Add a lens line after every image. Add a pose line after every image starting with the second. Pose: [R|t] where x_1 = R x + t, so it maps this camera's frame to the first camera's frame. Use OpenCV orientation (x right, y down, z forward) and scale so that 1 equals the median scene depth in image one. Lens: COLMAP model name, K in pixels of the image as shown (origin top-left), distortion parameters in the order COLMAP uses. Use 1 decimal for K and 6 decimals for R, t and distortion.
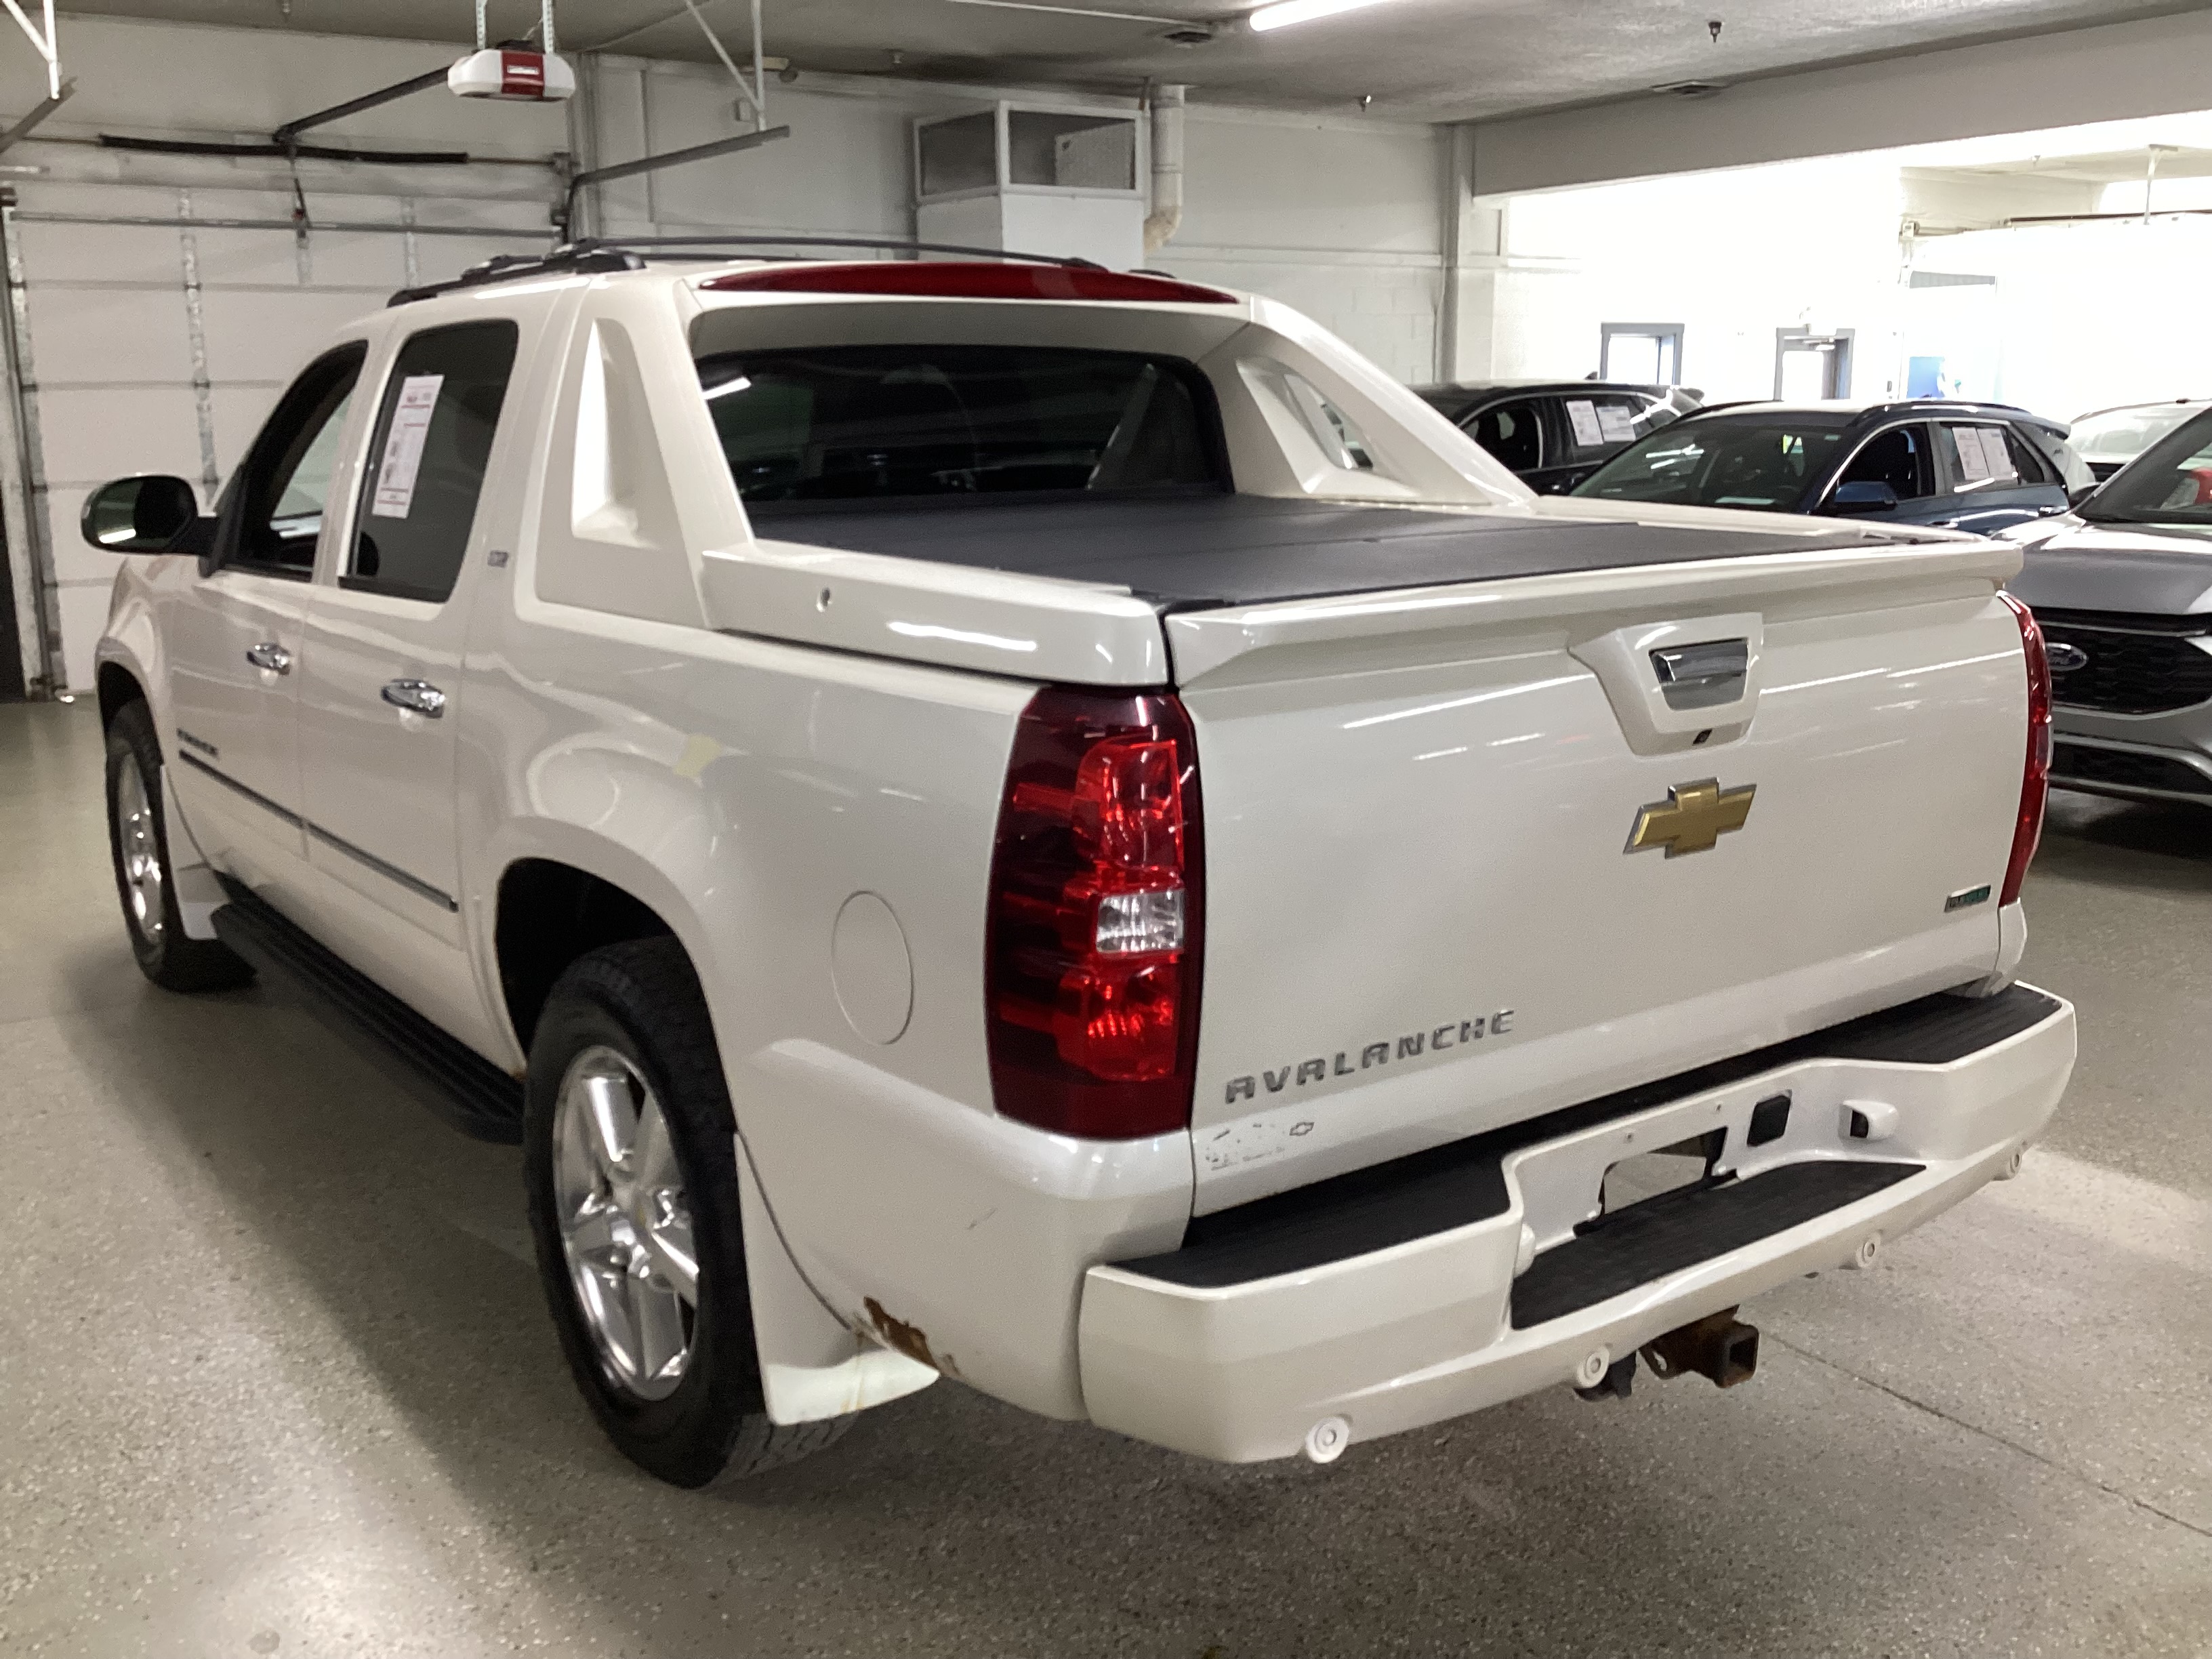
lens RADIAL K [[2126.8, 0, 1093.9], [0, 2126.8, 825.2], [0, 0, 1]] dist [-0.011230, 0.000000]
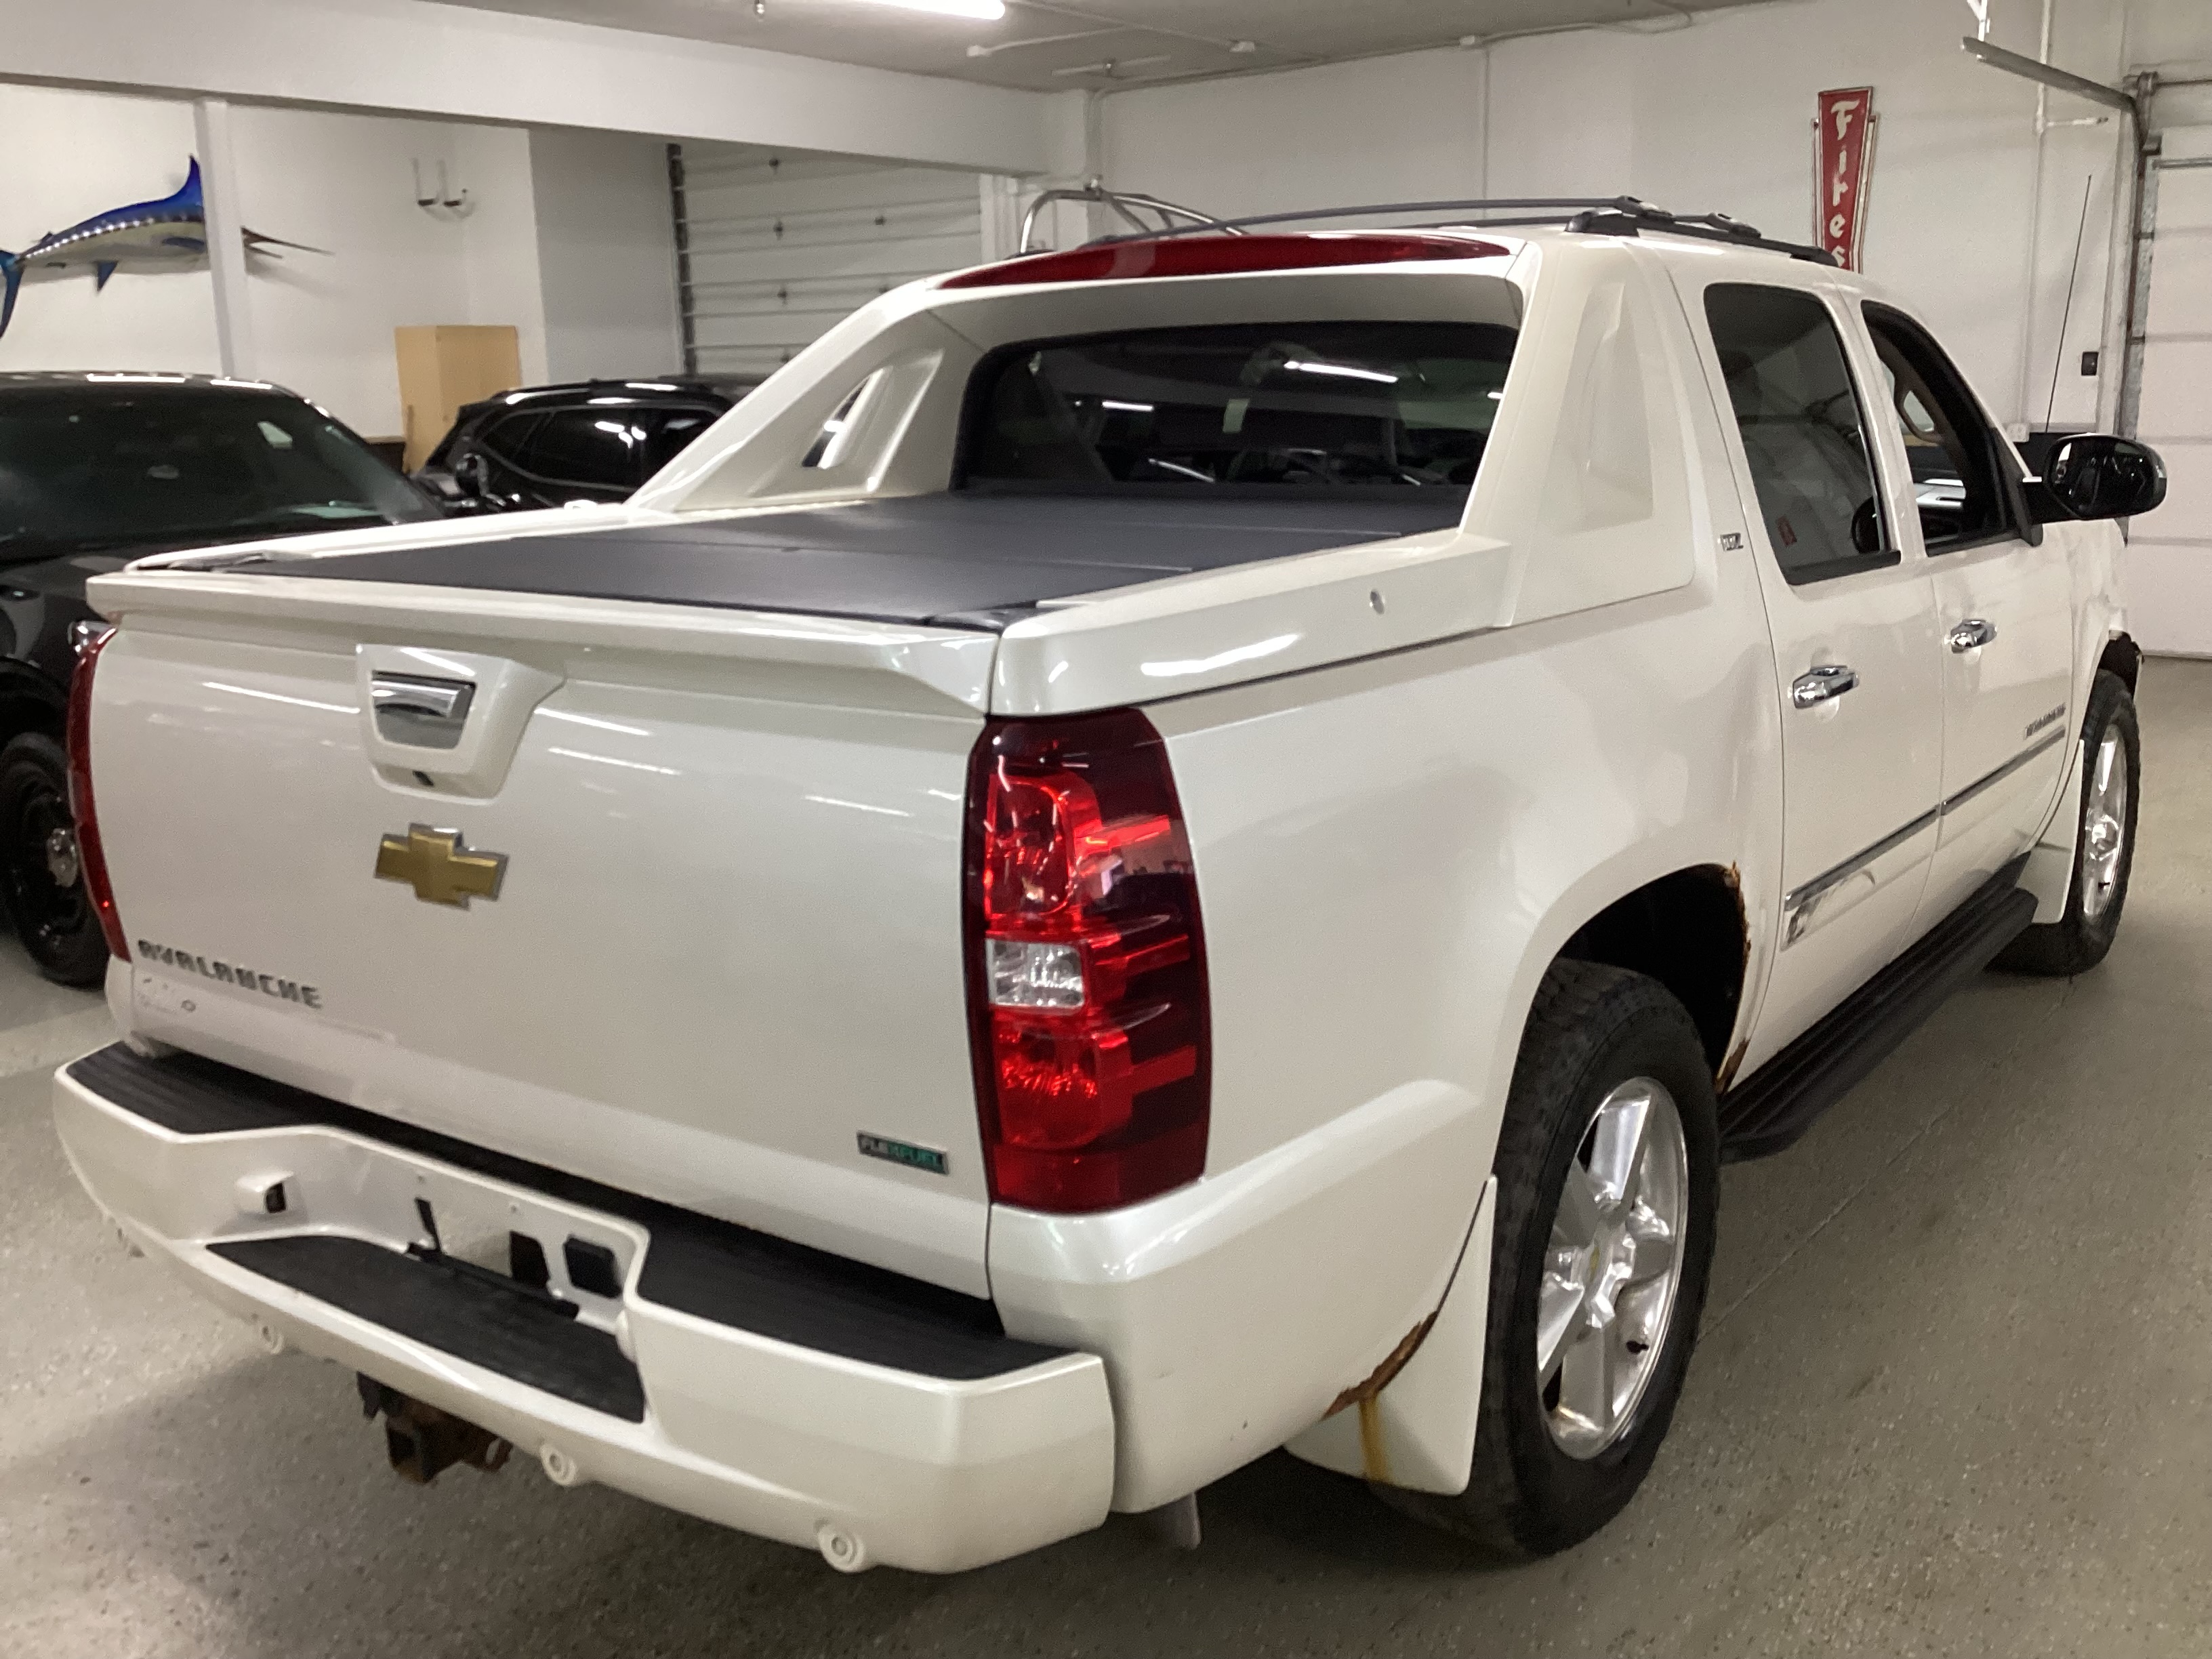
lens RADIAL K [[2126.8, 0, 1095.2], [0, 2126.8, 836.1], [0, 0, 1]] dist [-0.011230, 0.000000]
pose [[0.306028, 0.215254, -0.927368, 1.195930], [-0.183871, 0.969127, 0.164270, -0.215471], [0.934097, 0.120245, 0.336159, 0.938967]]
